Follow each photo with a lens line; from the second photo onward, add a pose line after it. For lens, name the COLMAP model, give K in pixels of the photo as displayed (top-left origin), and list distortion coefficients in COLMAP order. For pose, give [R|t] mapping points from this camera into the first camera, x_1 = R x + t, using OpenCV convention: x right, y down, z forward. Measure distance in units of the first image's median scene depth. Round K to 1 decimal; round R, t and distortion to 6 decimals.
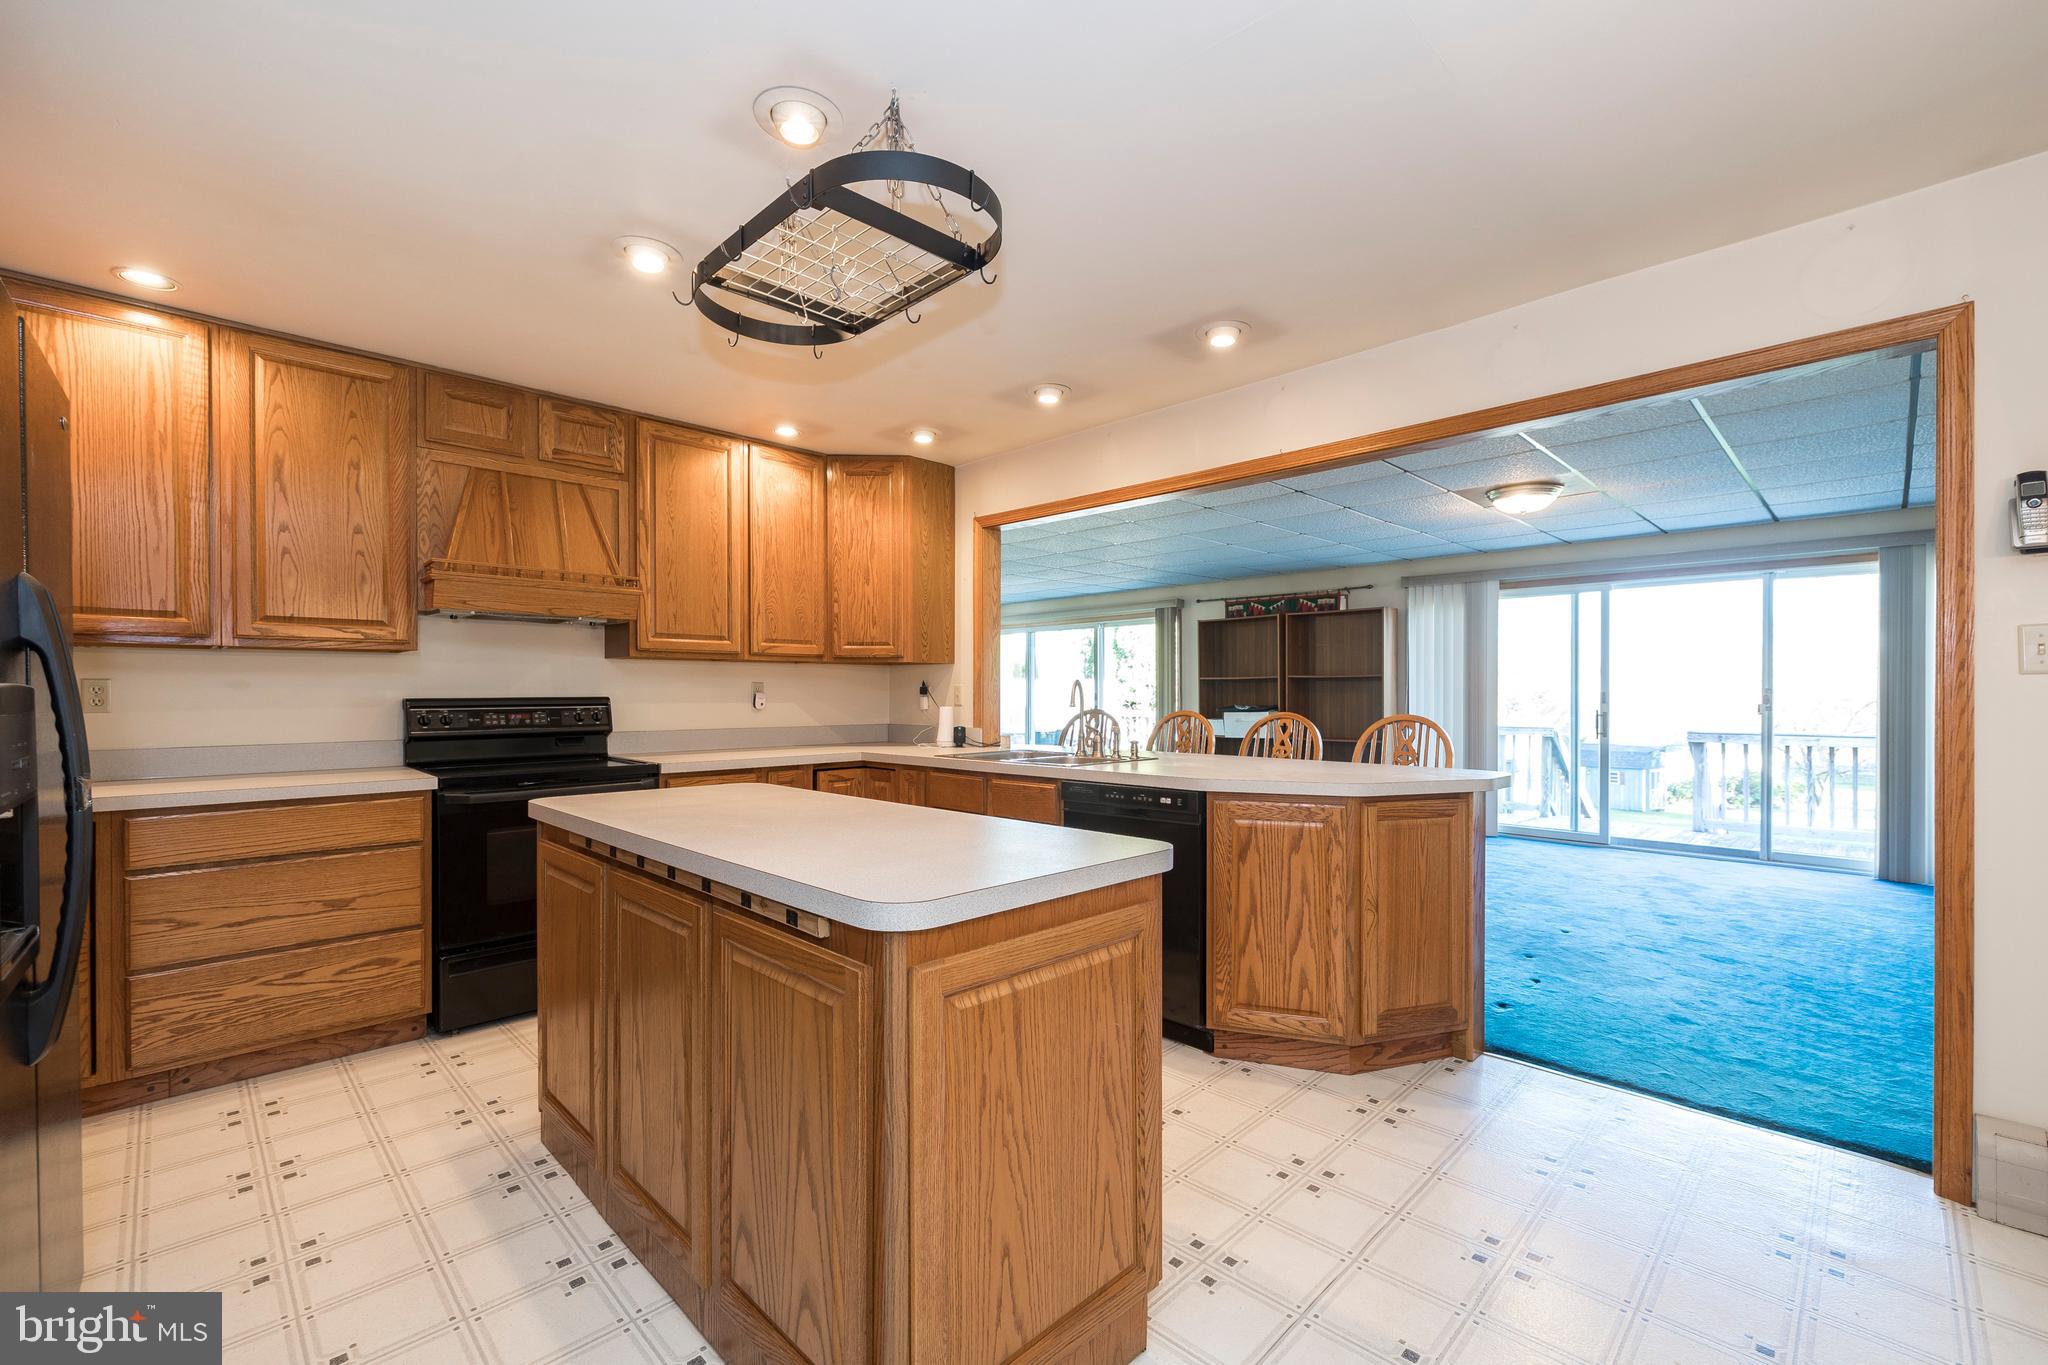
lens RADIAL K [[860.0, 0, 1029.5], [0, 860.0, 696.0], [0, 0, 1]] dist [0.002297, 0.000923]
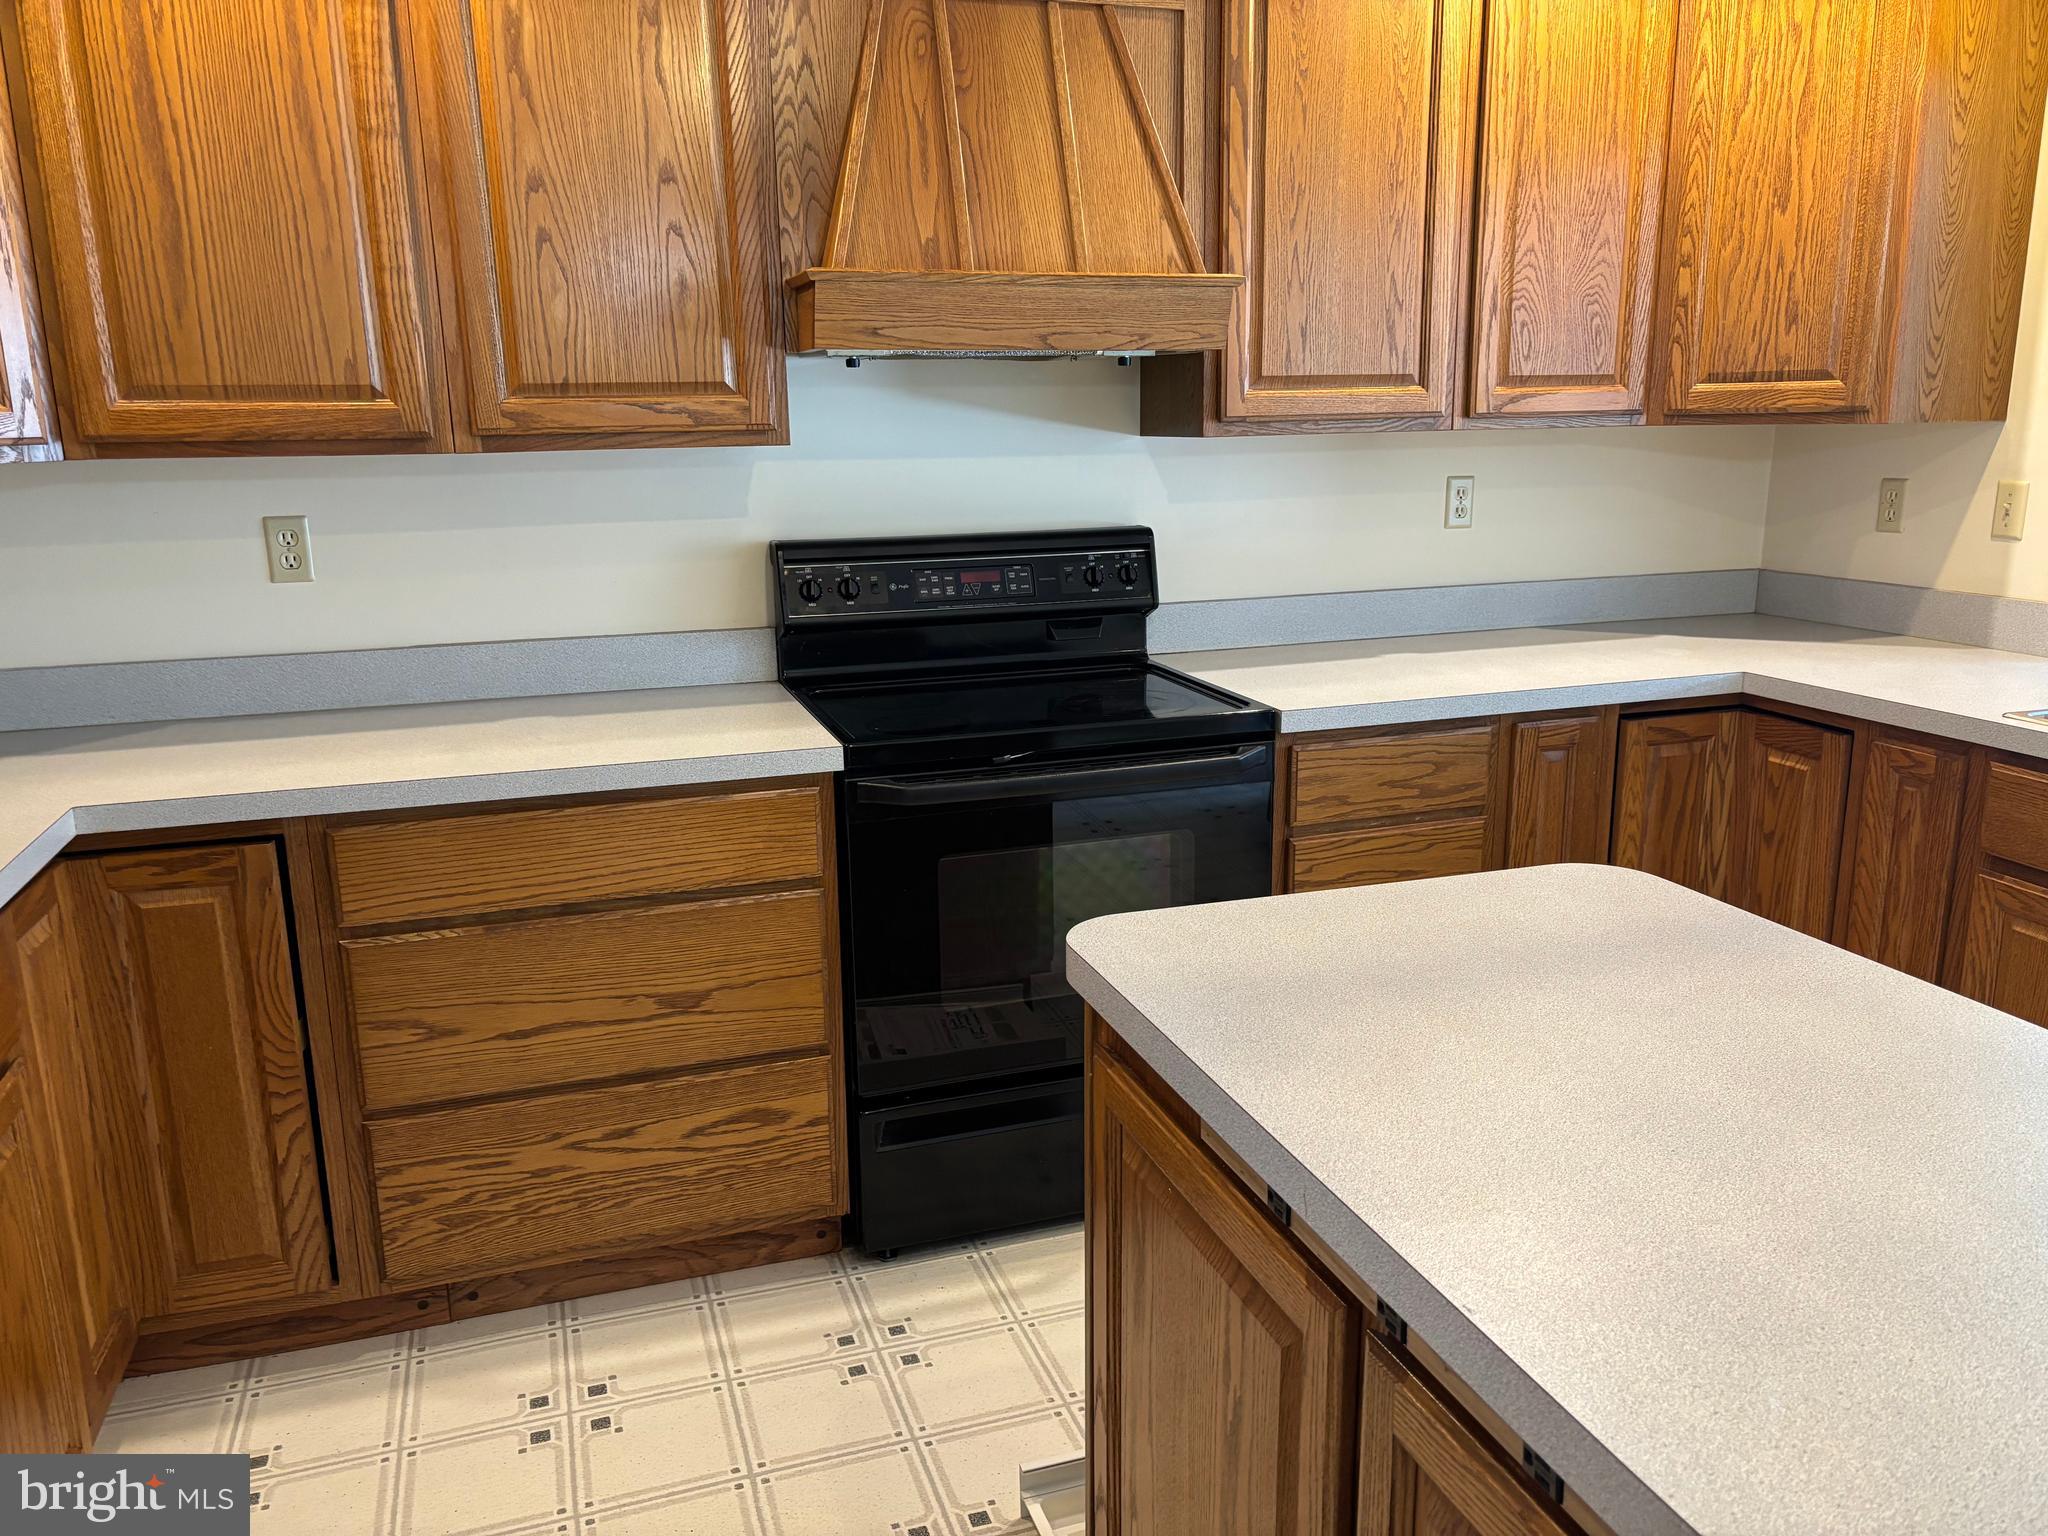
lens RADIAL K [[1547.6, 0, 1045.3], [0, 1547.6, 762.6], [0, 0, 1]] dist [0.064168, -0.071522]
pose [[0.896907, 0.087989, -0.433377, -0.258696], [0.011156, 0.975191, 0.221083, -0.082358], [0.442079, -0.203126, 0.873674, 0.362885]]
